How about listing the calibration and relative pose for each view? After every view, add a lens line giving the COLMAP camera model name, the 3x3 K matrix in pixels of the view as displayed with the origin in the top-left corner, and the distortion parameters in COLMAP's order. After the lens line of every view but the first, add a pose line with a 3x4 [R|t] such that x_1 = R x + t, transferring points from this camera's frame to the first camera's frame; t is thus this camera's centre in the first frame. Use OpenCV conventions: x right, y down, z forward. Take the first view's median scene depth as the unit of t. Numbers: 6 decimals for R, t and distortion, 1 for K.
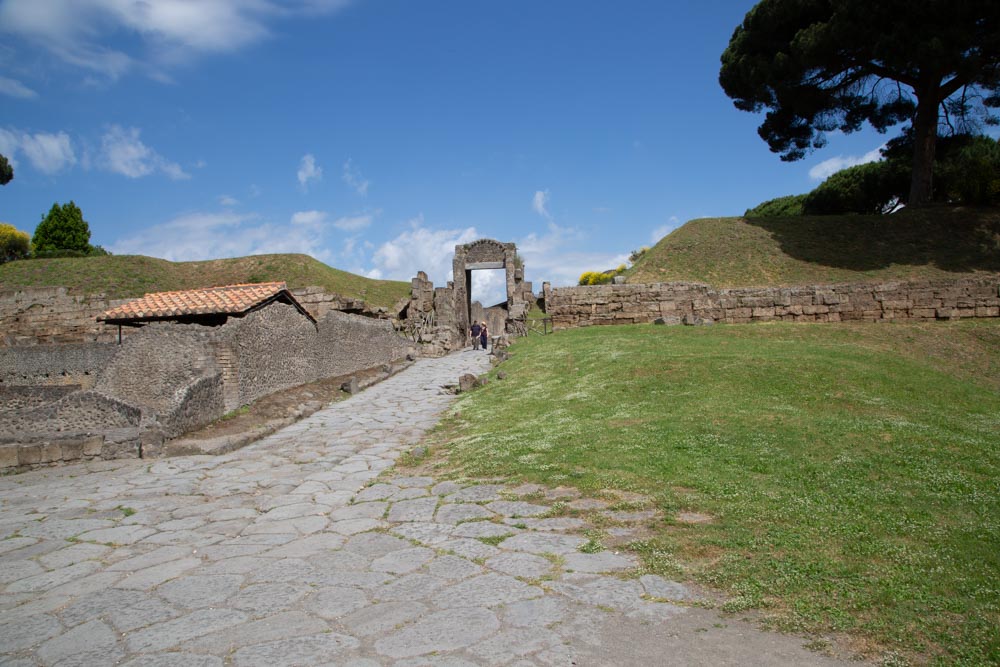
lens RADIAL K [[615.7, 0, 557.0], [0, 615.7, 332.9], [0, 0, 1]] dist [-0.114783, 0.045975]
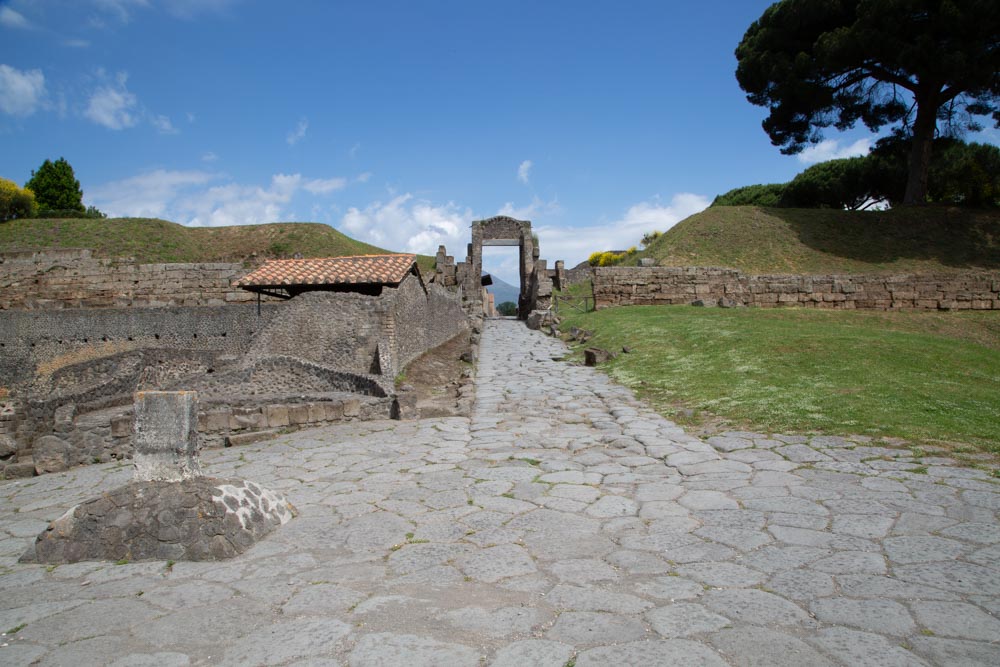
lens RADIAL K [[615.7, 0, 557.0], [0, 615.7, 332.9], [0, 0, 1]] dist [-0.114783, 0.045975]
pose [[0.995977, 0.027268, 0.085357, -0.150786], [-0.030267, 0.998962, 0.034041, 0.003426], [-0.084340, -0.036488, 0.995769, -0.032893]]
